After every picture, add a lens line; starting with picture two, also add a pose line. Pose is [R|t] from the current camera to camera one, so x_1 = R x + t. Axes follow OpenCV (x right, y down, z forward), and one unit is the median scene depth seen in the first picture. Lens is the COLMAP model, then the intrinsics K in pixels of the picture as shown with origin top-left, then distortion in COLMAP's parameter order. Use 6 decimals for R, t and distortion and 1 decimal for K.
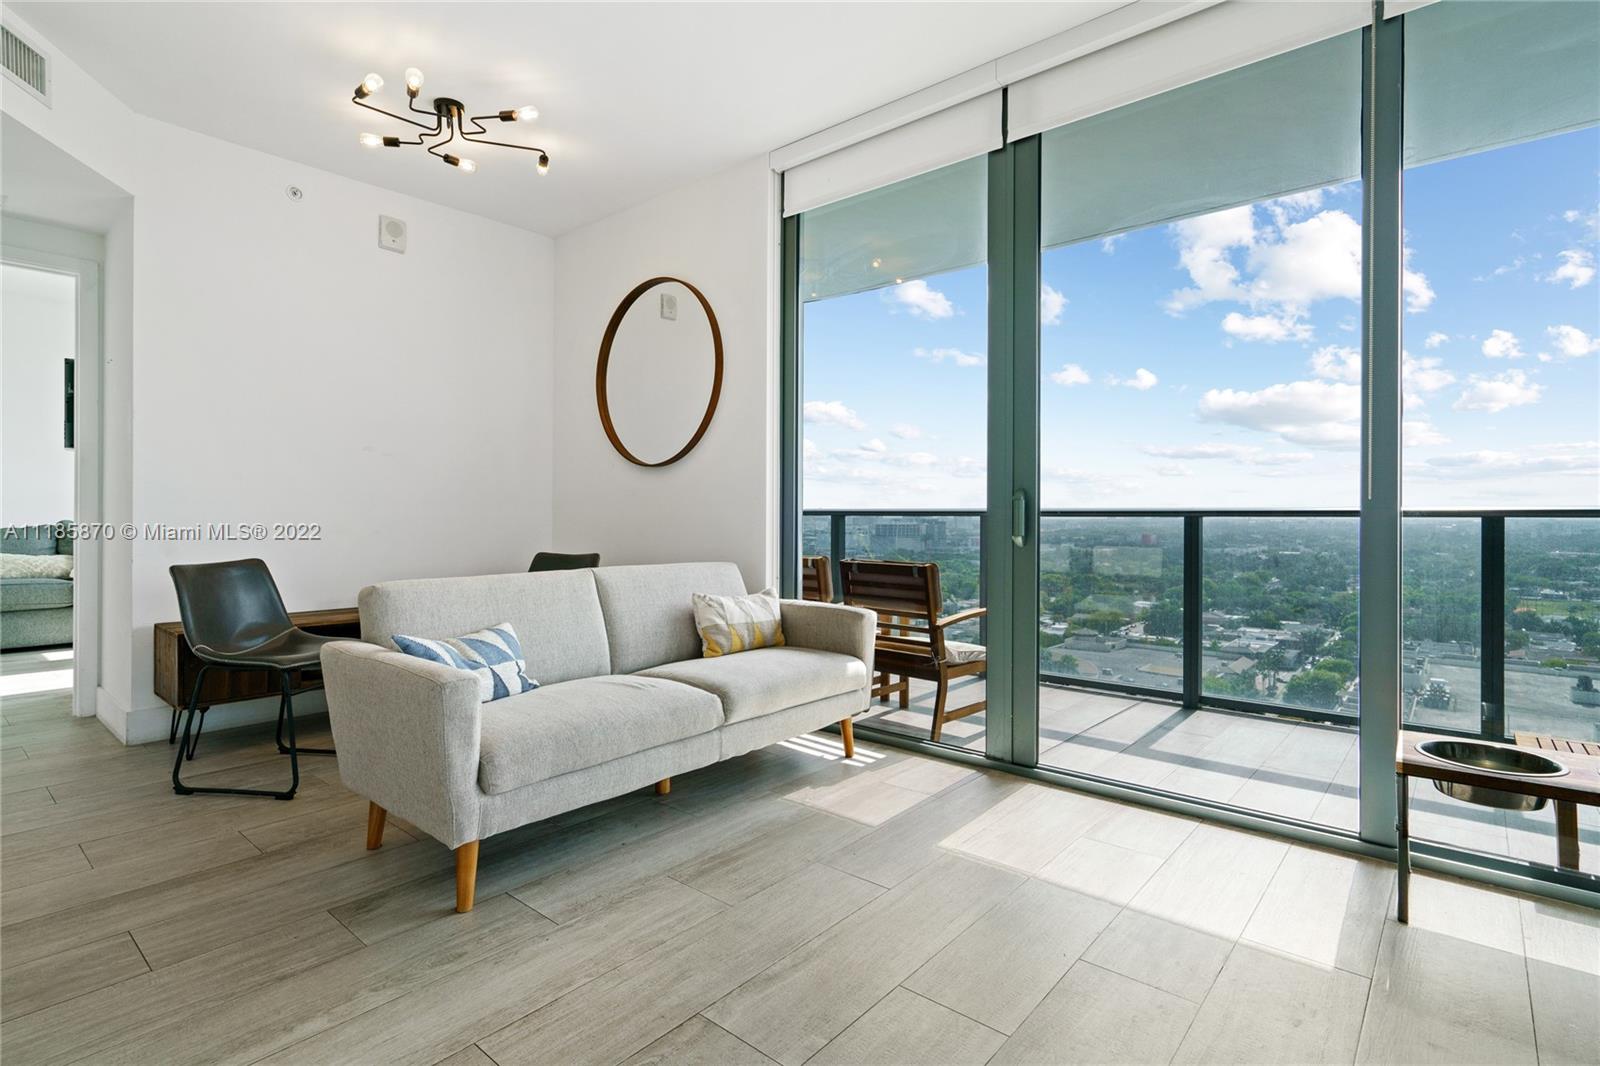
lens RADIAL K [[787.1, 0, 799.3], [0, 787.1, 511.3], [0, 0, 1]] dist [0.002965, 0.001354]
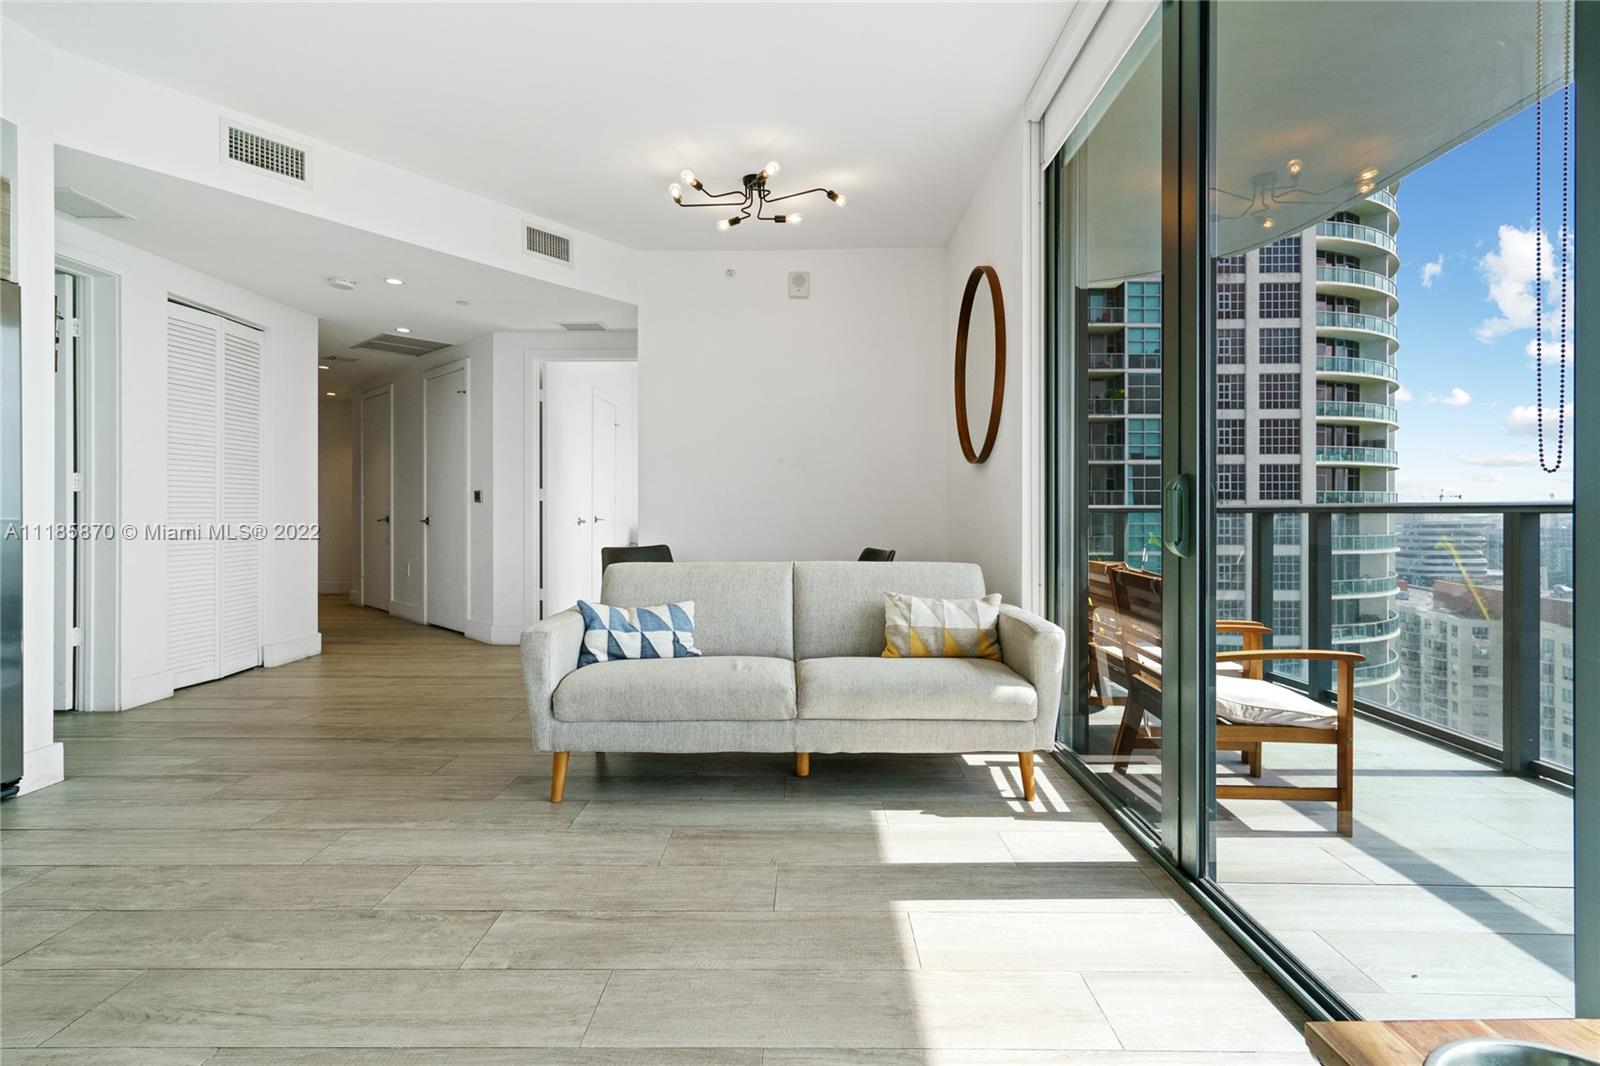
lens RADIAL K [[787.1, 0, 800.2], [0, 787.1, 516.6], [0, 0, 1]] dist [0.002965, 0.001354]
pose [[0.636174, -0.001190, -0.771545, 0.563627], [0.008988, 0.999942, 0.005869, 0.002203], [0.771493, -0.010669, 0.636148, 0.282187]]
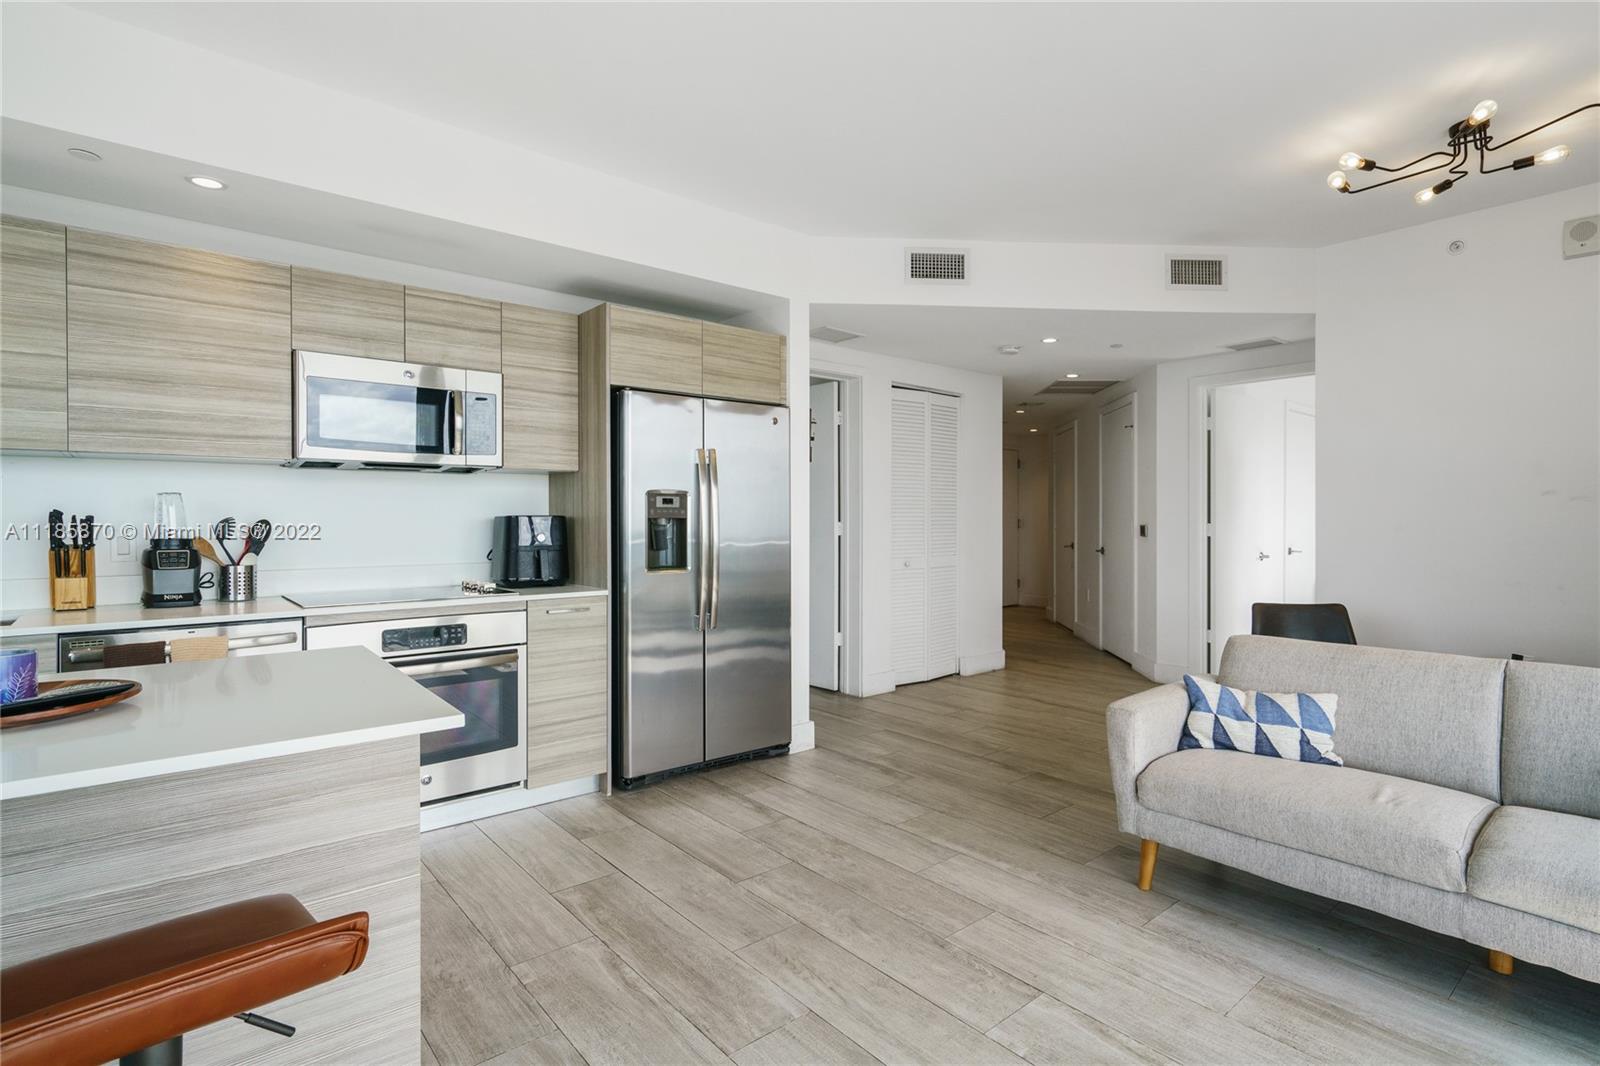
lens RADIAL K [[787.1, 0, 809.7], [0, 787.1, 520.6], [0, 0, 1]] dist [0.002965, 0.001354]
pose [[-0.164473, -0.002025, -0.986379, 0.595904], [0.007626, 0.999965, -0.003324, -0.066333], [0.986352, -0.008069, -0.164452, 0.413828]]
